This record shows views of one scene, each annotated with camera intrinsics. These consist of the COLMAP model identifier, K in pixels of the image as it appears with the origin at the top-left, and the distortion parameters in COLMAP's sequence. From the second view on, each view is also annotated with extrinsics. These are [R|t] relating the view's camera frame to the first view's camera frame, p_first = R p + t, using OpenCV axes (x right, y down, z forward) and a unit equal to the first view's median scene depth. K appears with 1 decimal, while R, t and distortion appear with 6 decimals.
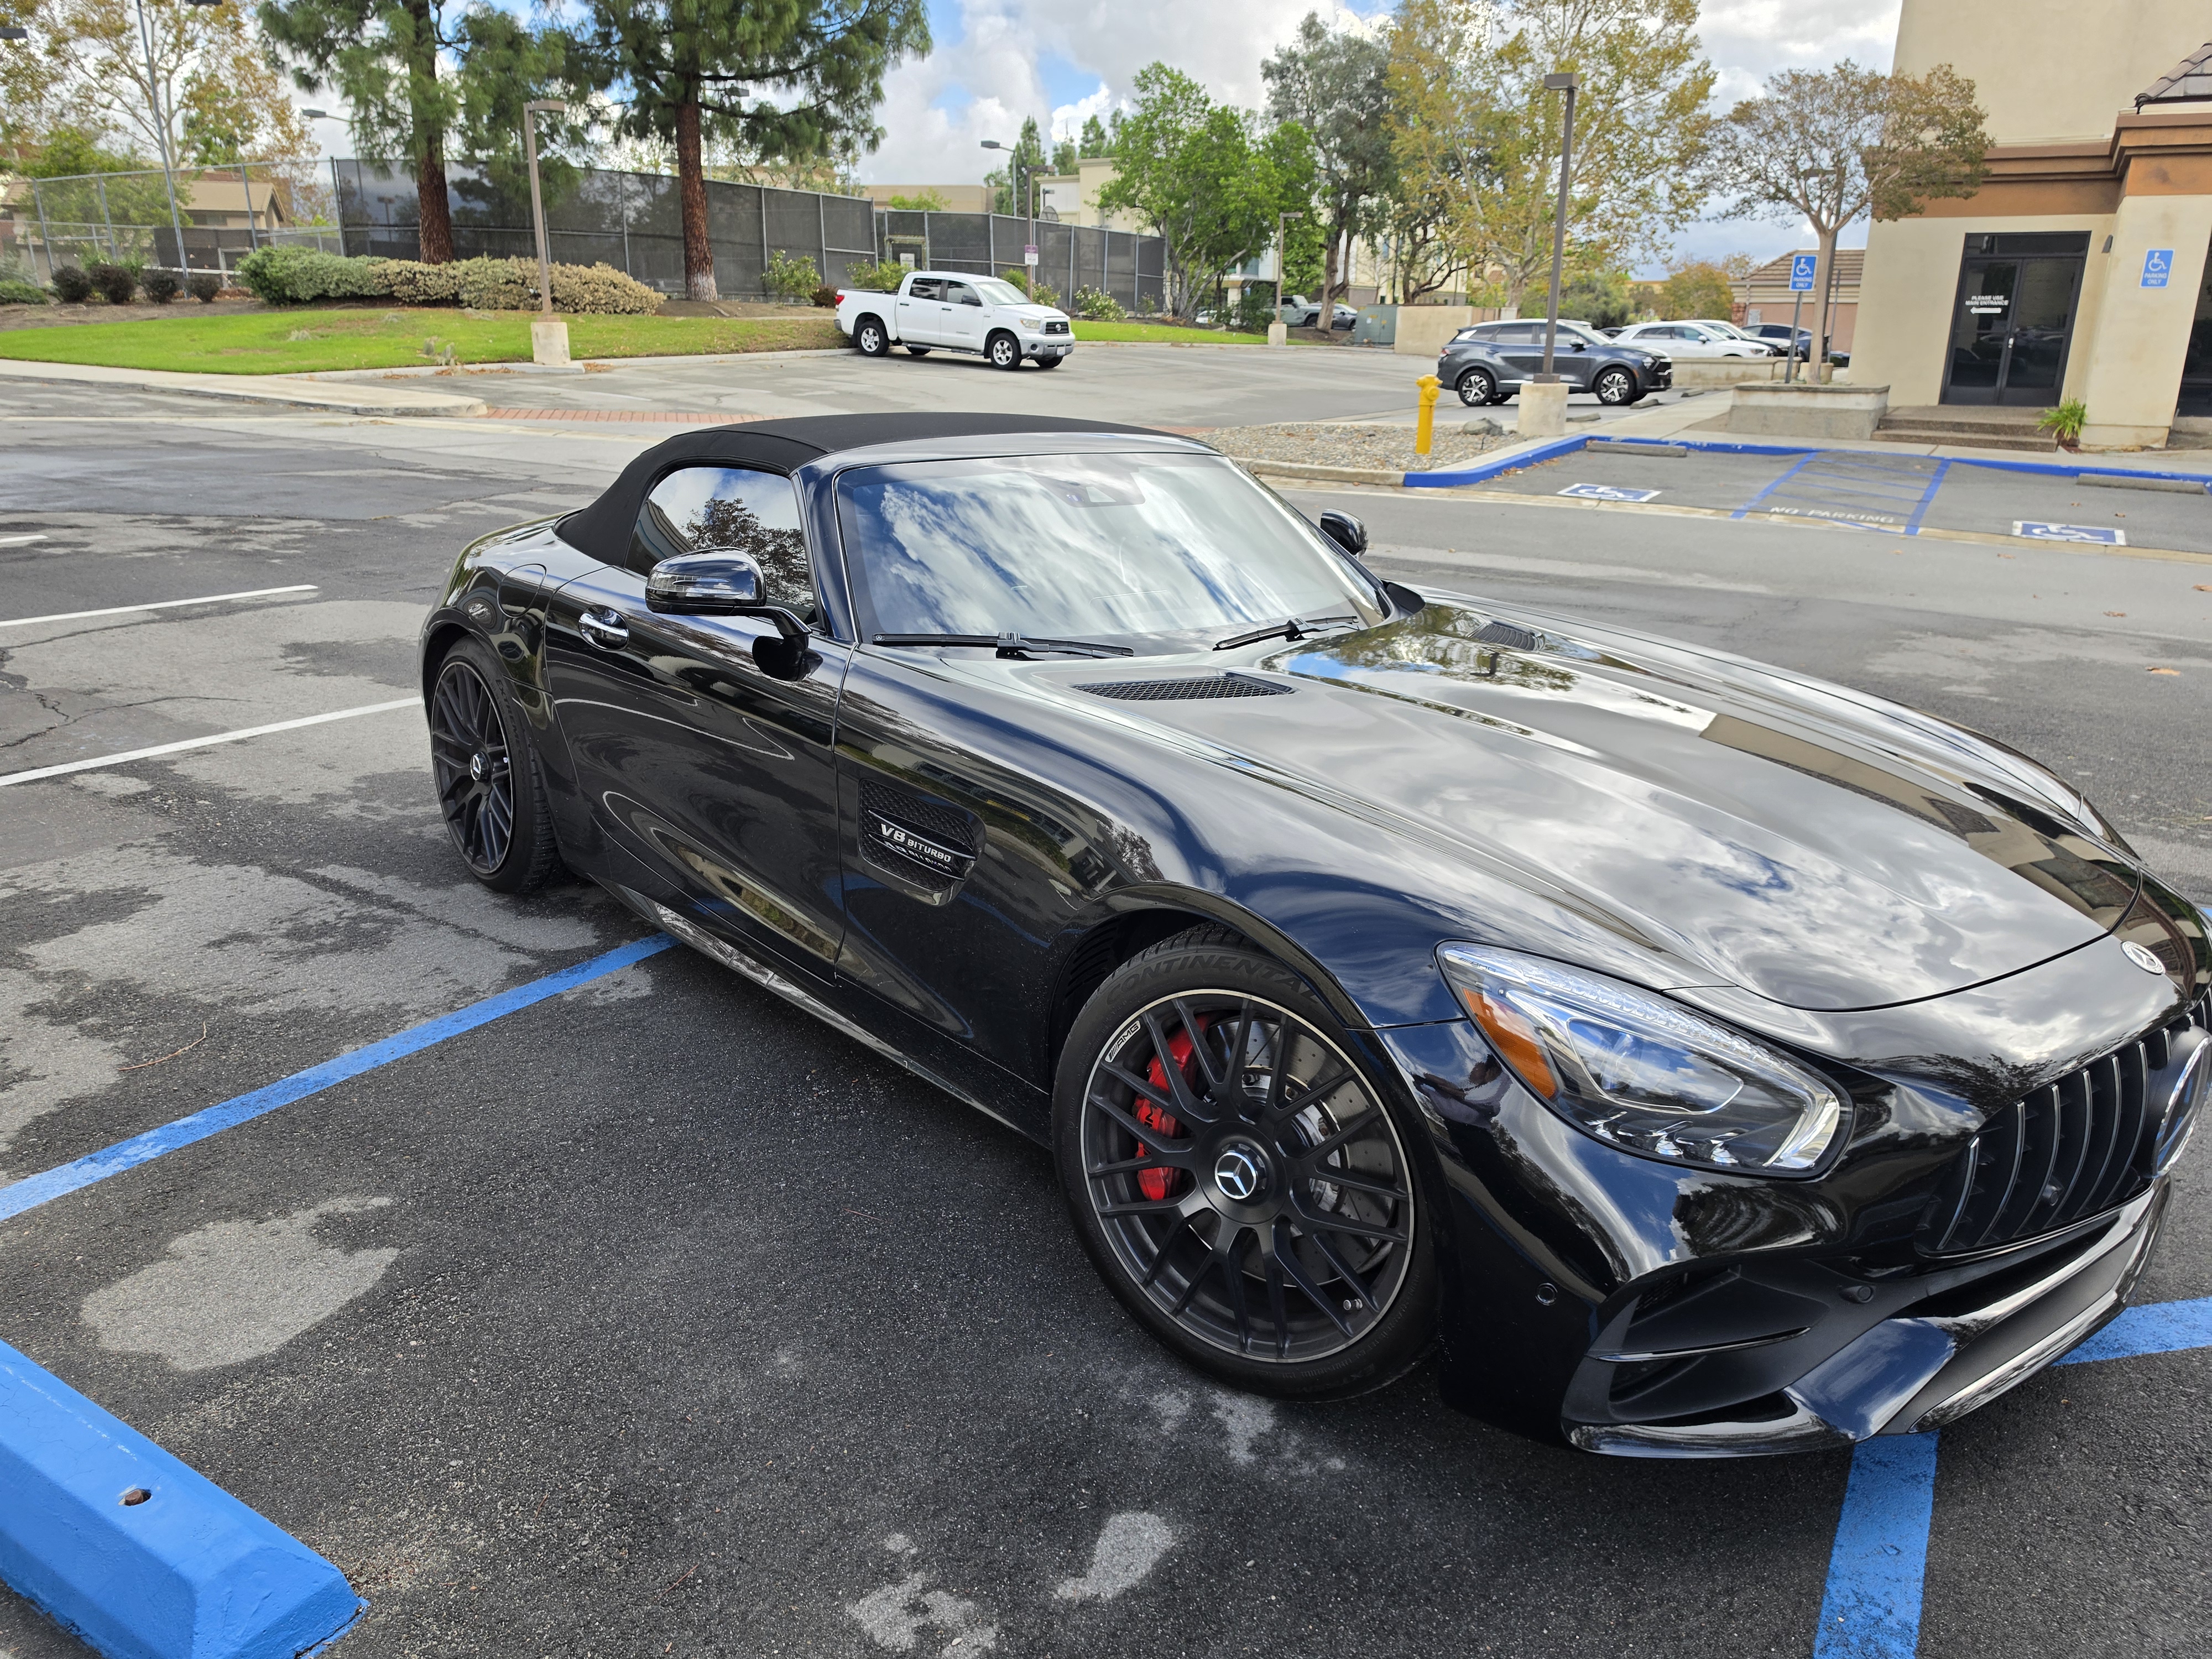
lens RADIAL K [[1578.7, 0, 1106.0], [0, 1578.7, 829.5], [0, 0, 1]] dist [0.046693, -0.055396]
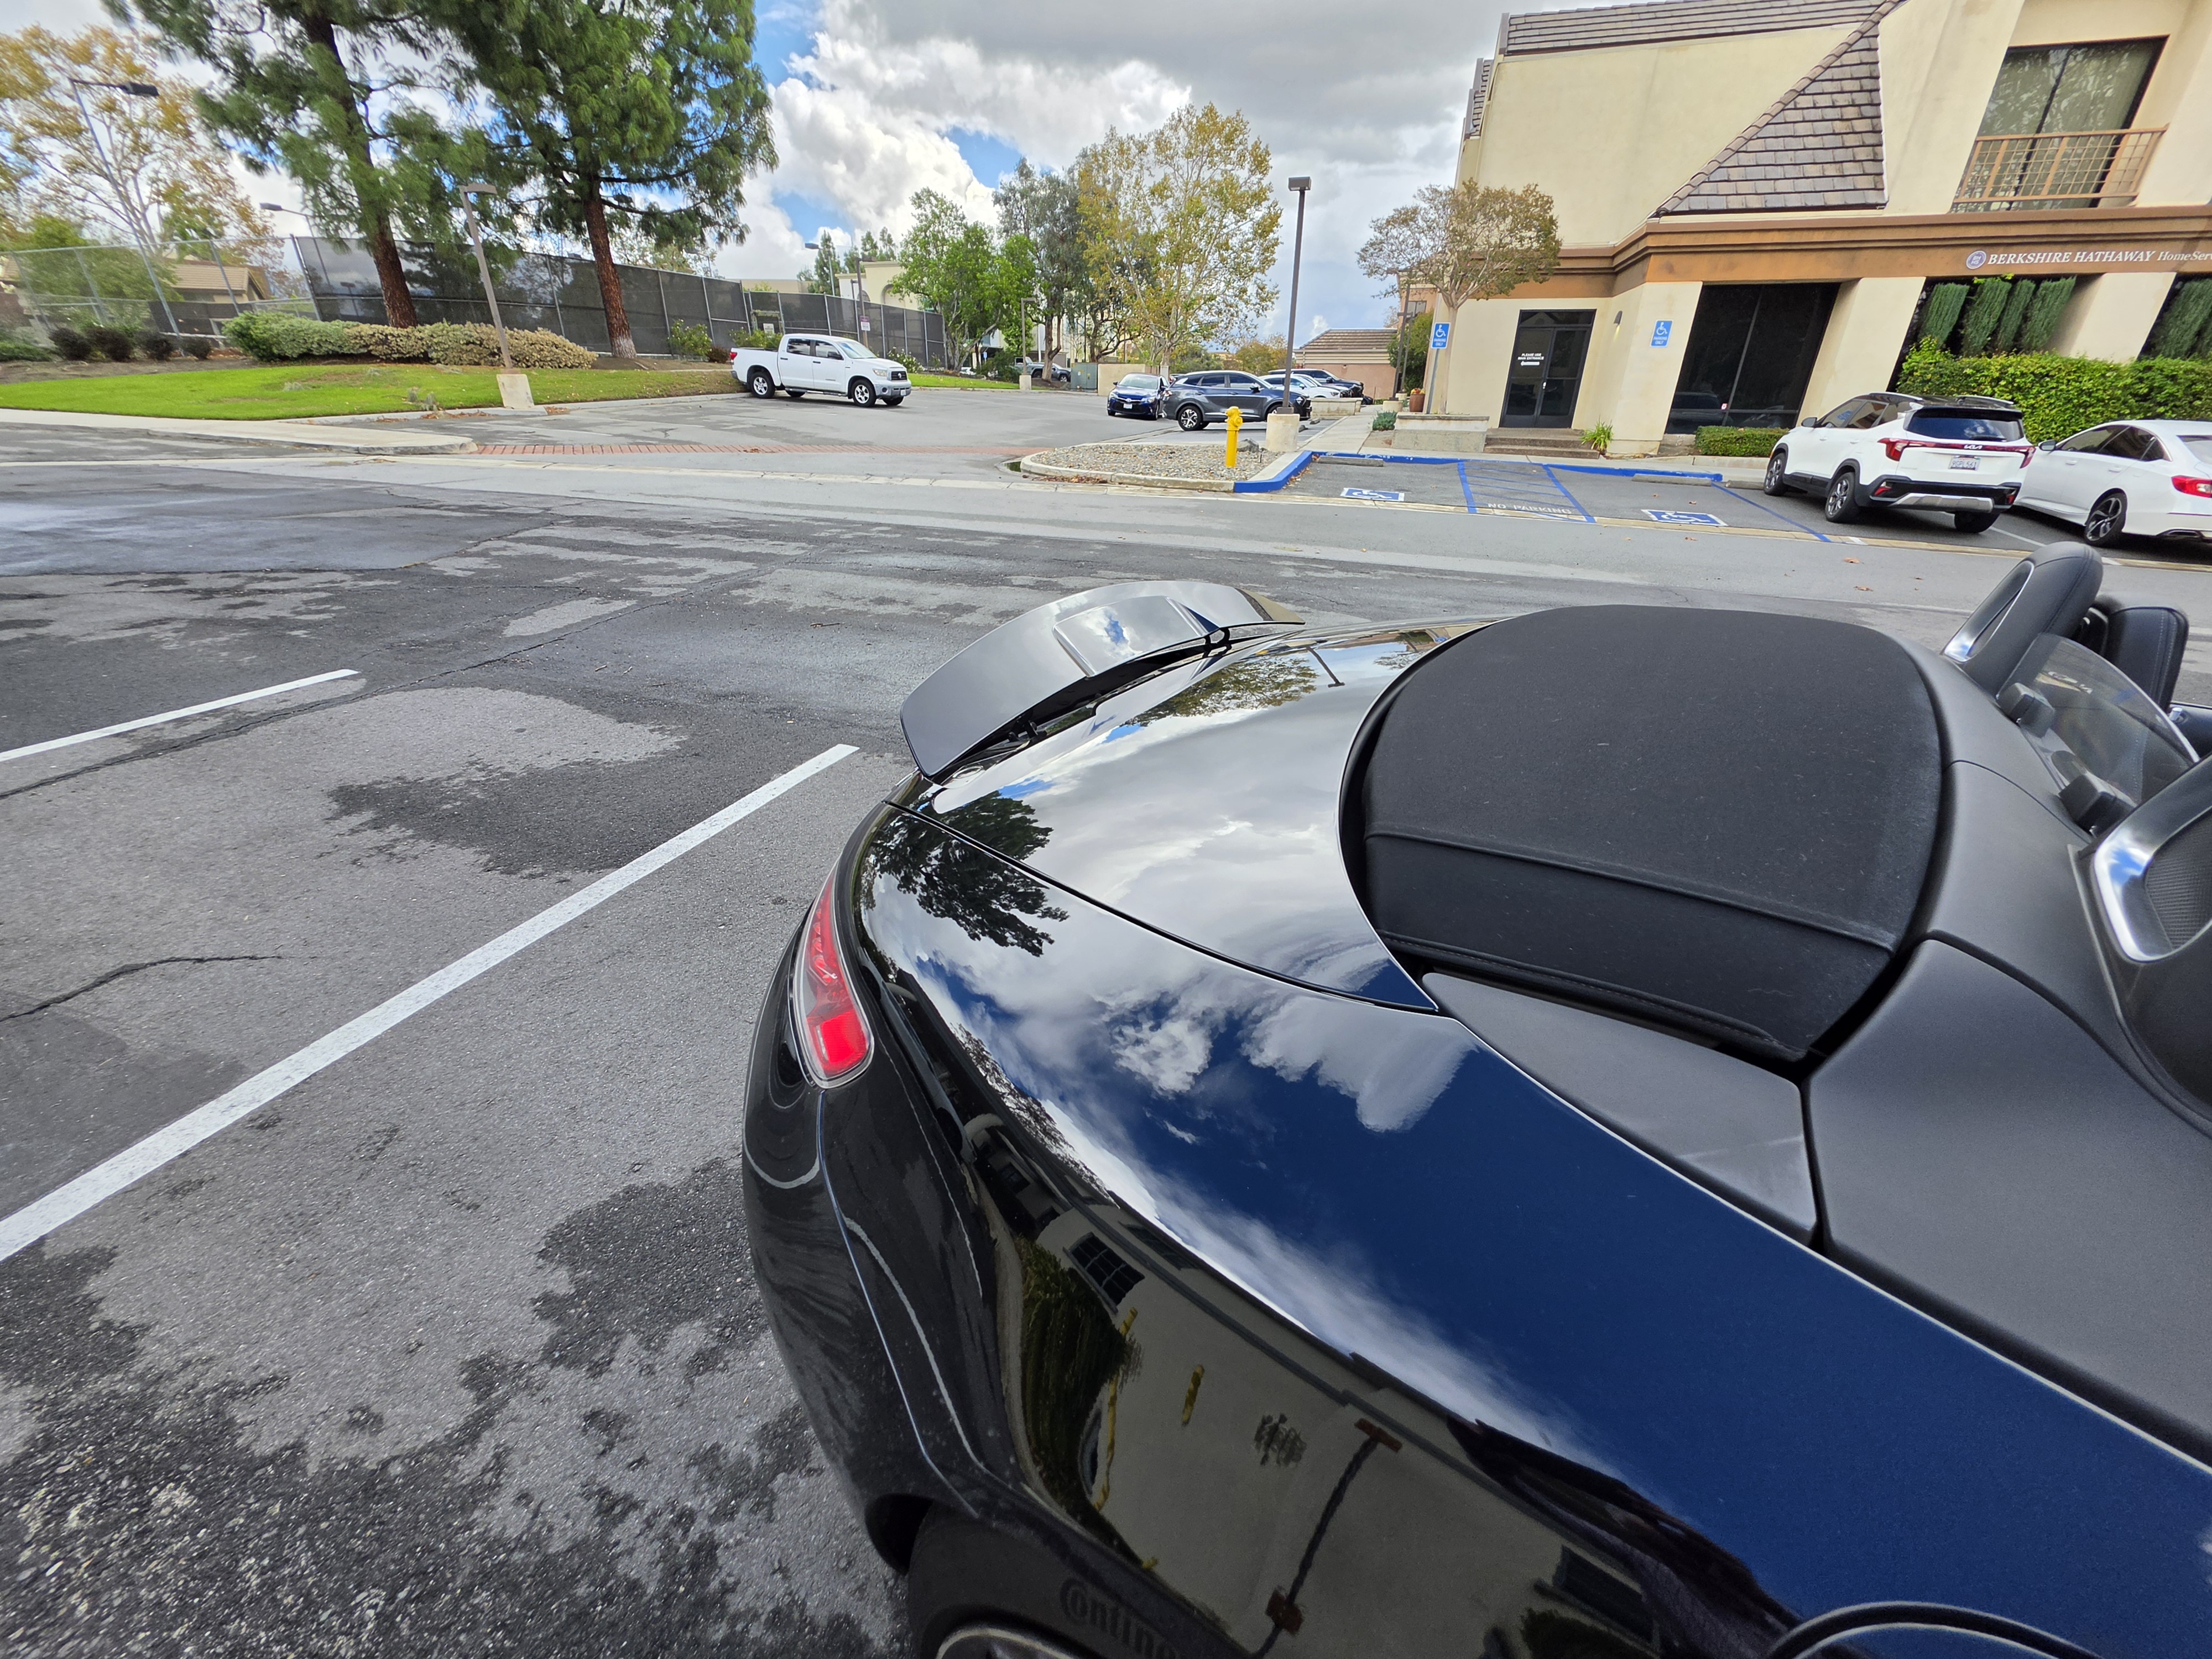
lens RADIAL K [[888.7, 0, 1106.0], [0, 888.7, 829.5], [0, 0, 1]] dist [-0.003505, 0.000193]
pose [[0.972596, -0.106340, 0.206758, -0.054627], [0.071867, 0.983227, 0.167630, -0.031817], [-0.221116, -0.148177, 0.963925, 0.113875]]
